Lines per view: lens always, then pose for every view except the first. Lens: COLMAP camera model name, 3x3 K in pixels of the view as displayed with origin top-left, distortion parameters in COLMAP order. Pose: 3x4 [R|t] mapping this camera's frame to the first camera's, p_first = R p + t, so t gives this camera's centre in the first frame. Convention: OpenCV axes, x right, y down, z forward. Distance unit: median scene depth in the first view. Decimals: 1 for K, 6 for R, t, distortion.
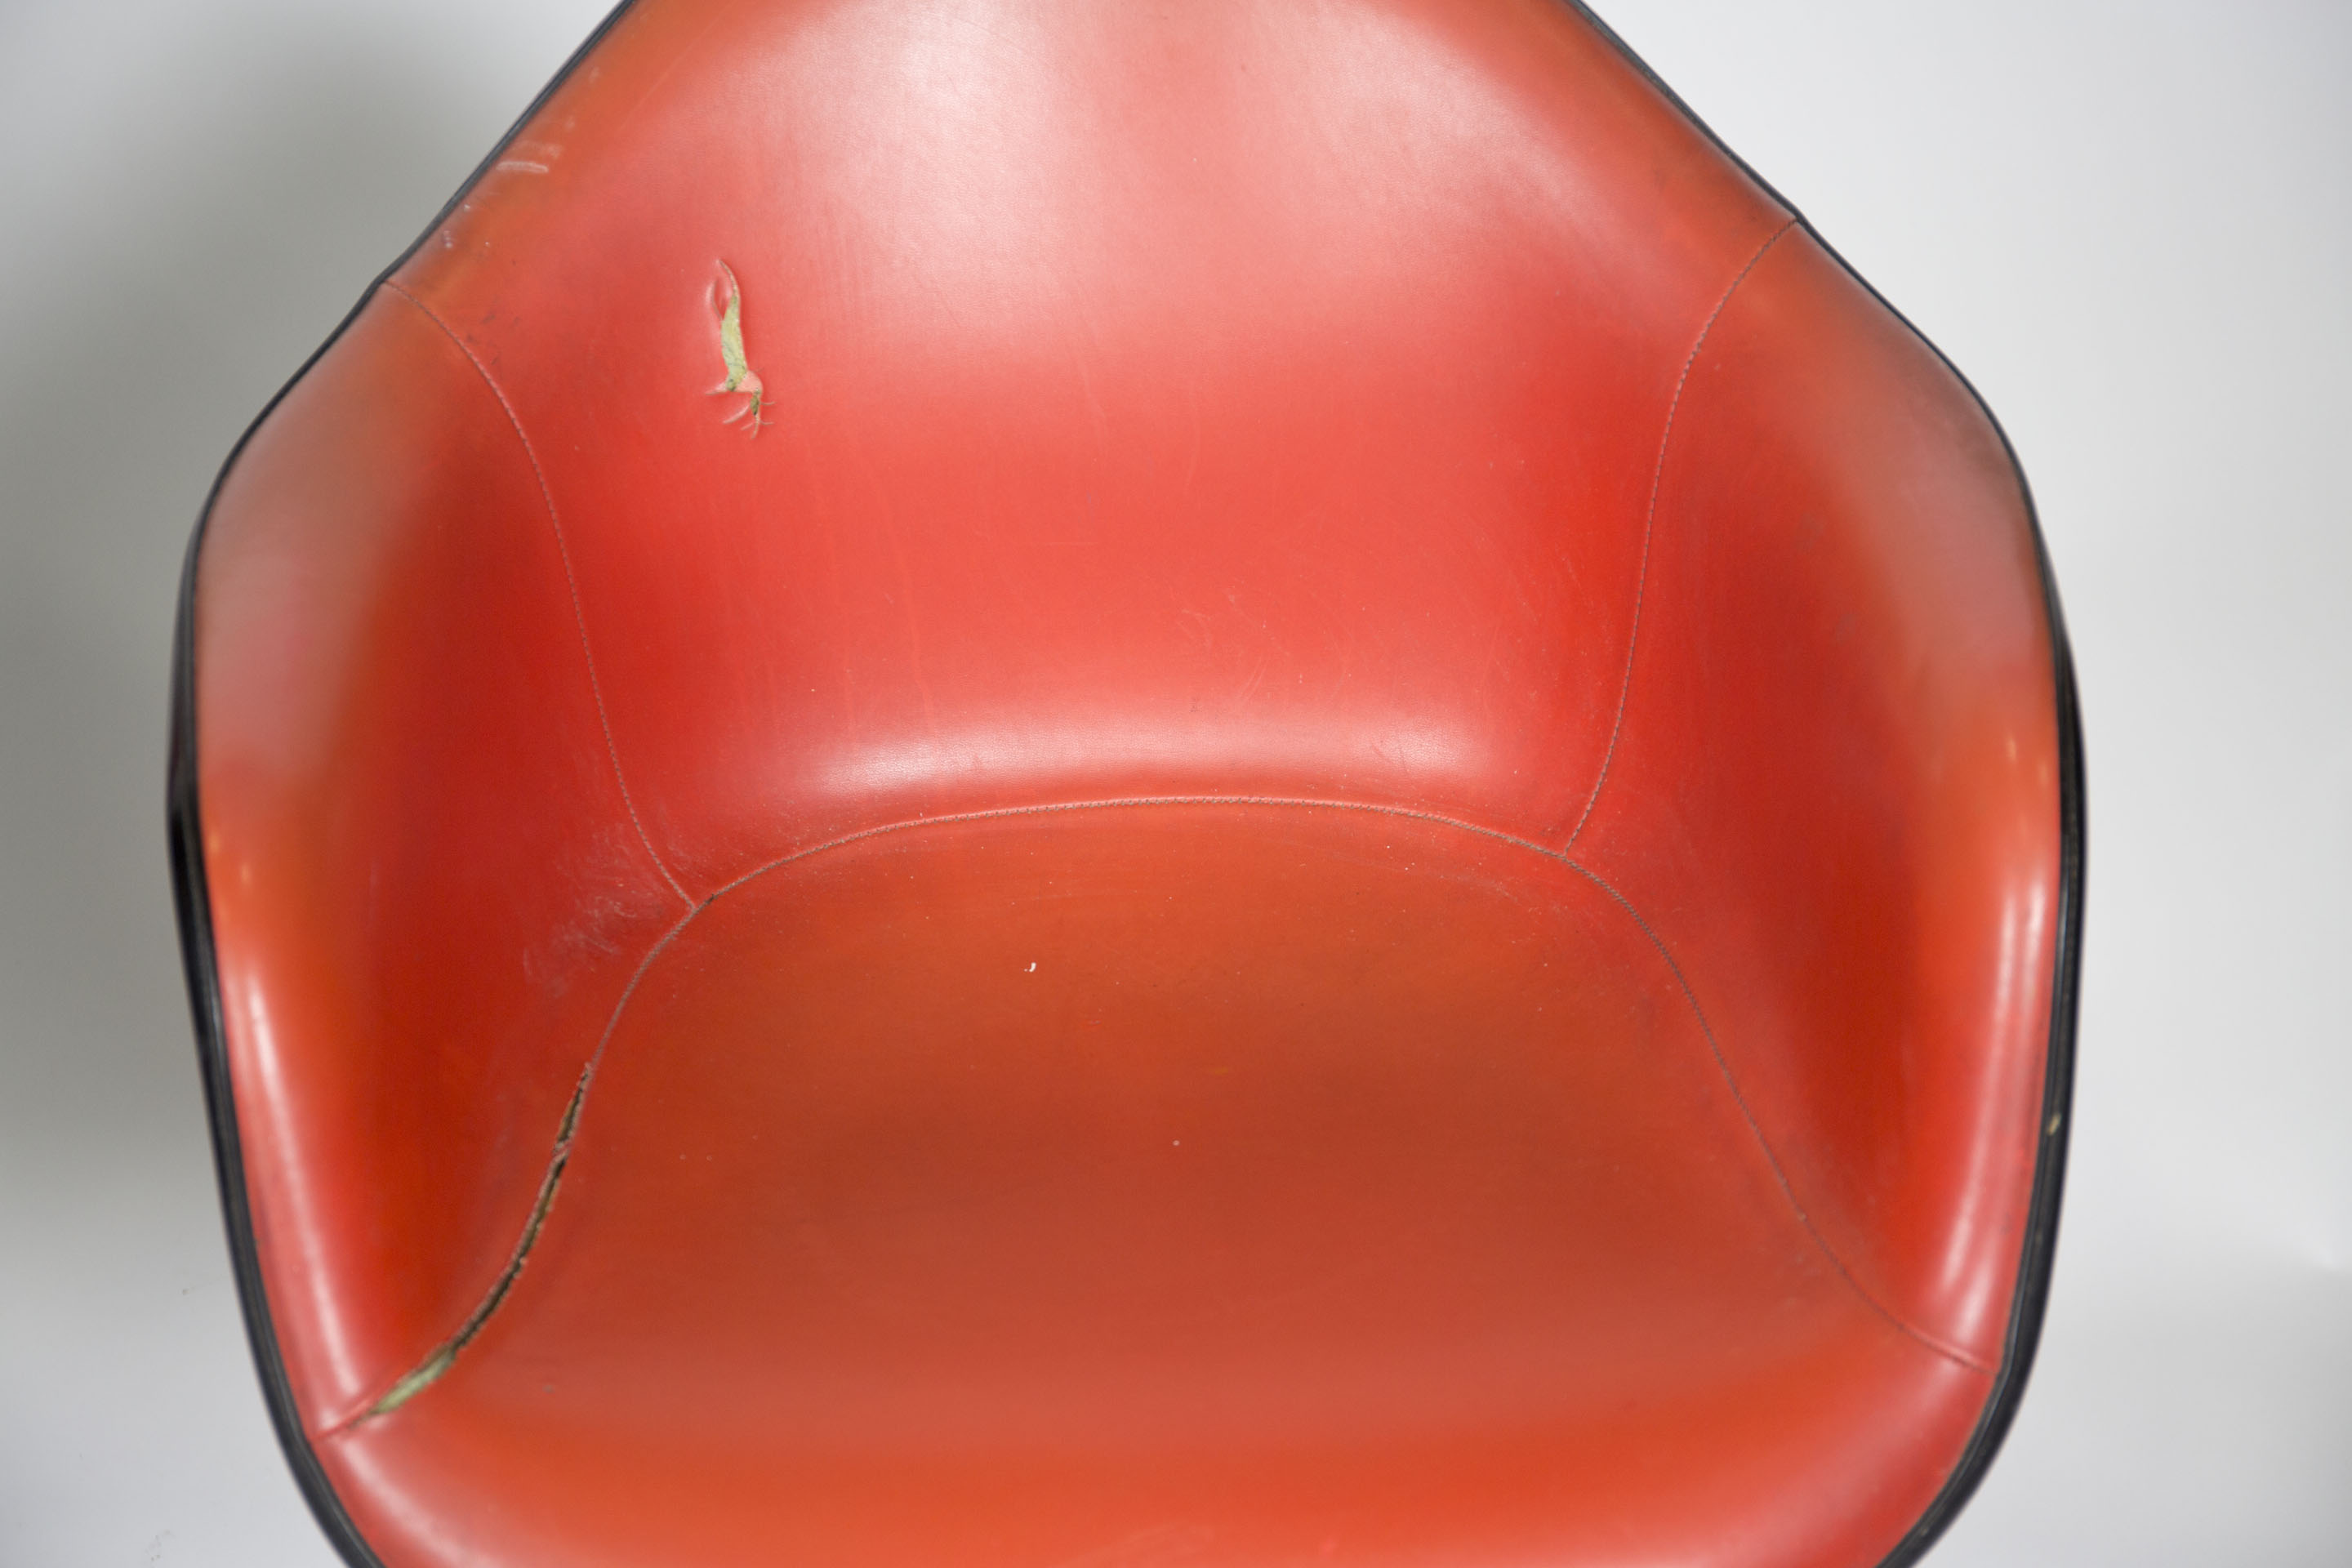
lens RADIAL K [[4368.6, 0, 1176.0], [0, 4368.6, 784.0], [0, 0, 1]] dist [0.087045, 0.478403]
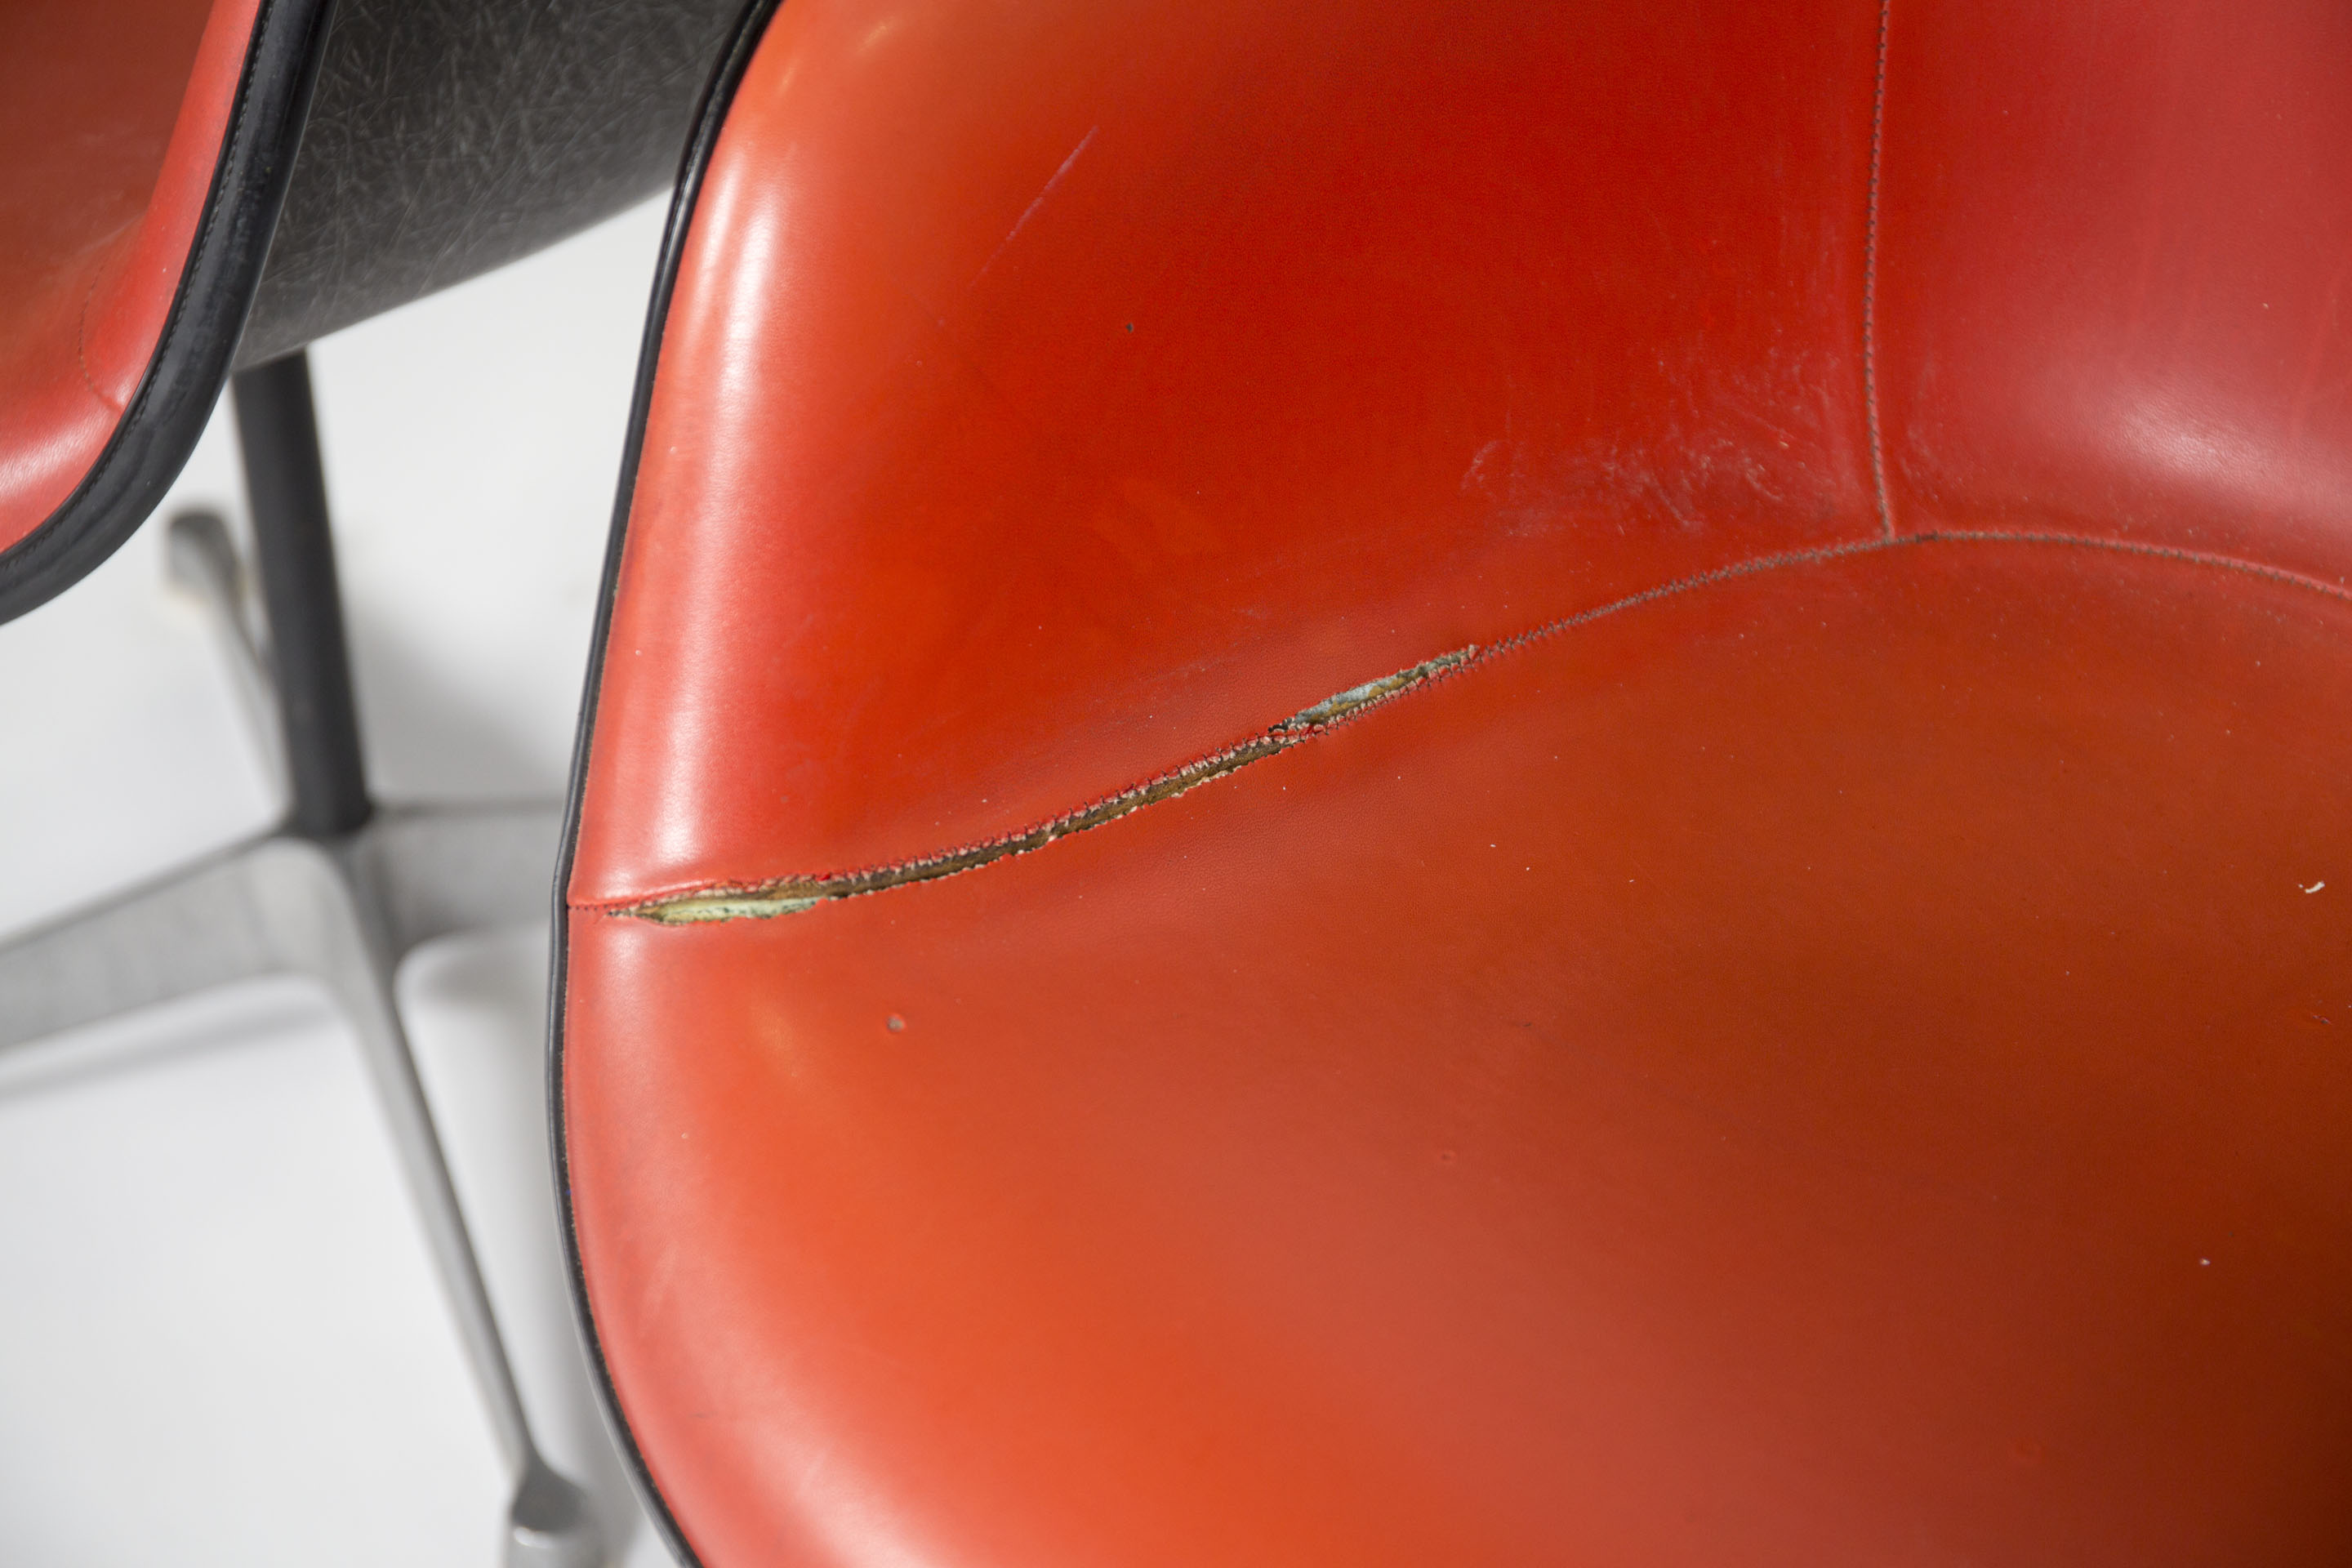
lens RADIAL K [[4368.6, 0, 1176.0], [0, 4368.6, 784.0], [0, 0, 1]] dist [0.087045, 0.478403]
pose [[0.686383, 0.470086, -0.554886, 0.181940], [-0.410532, 0.880261, 0.237915, -0.047091], [0.600285, 0.064497, 0.797181, 0.457367]]
